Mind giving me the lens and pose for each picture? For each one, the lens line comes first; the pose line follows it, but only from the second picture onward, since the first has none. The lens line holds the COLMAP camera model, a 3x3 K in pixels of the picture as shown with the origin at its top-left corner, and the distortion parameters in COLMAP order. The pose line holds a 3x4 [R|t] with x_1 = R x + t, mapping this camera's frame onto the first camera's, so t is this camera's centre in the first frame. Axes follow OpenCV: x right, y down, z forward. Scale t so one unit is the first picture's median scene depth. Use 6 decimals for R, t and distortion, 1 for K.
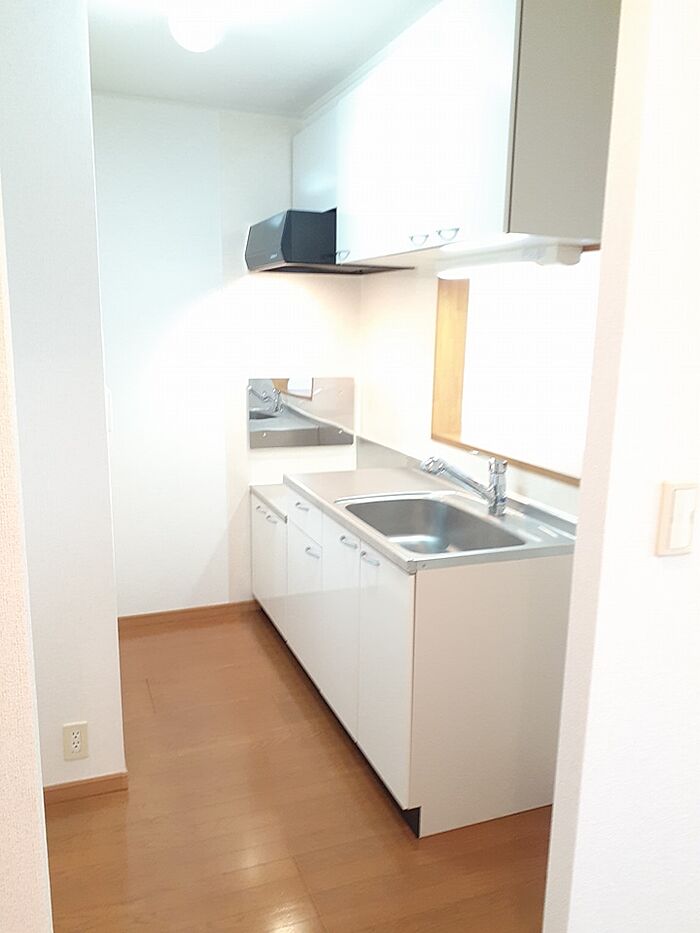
lens RADIAL K [[729.9, 0, 350.0], [0, 729.9, 466.5], [0, 0, 1]] dist [0.001407, -0.003195]
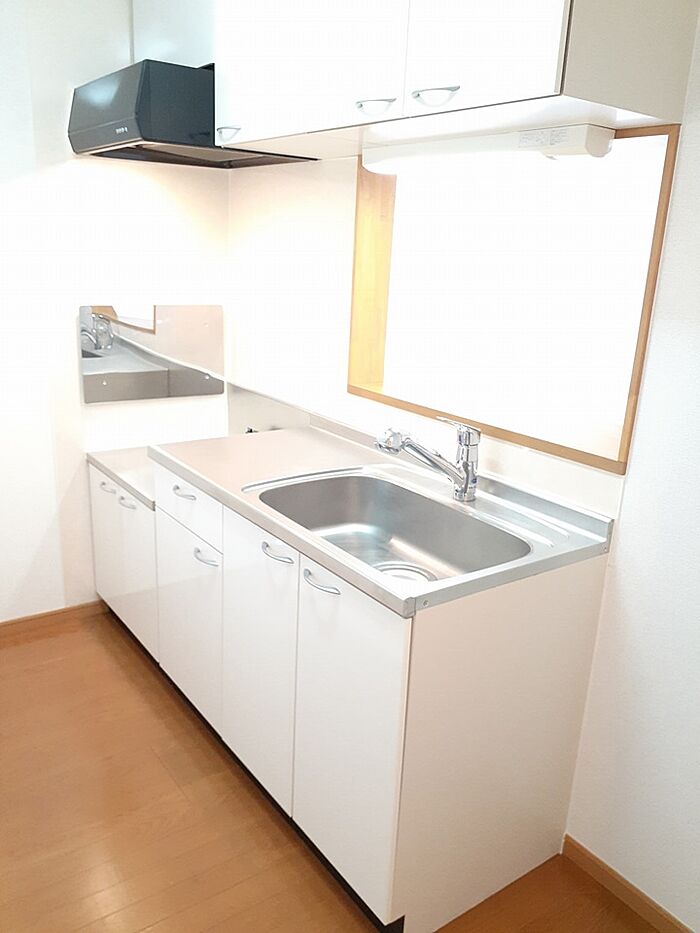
lens RADIAL K [[760.8, 0, 352.7], [0, 760.8, 460.9], [0, 0, 1]] dist [0.045334, -0.118562]
pose [[0.967237, -0.049051, 0.249091, -0.088320], [0.025687, 0.995031, 0.096195, -0.043326], [-0.252571, -0.086645, 0.963691, 0.230237]]
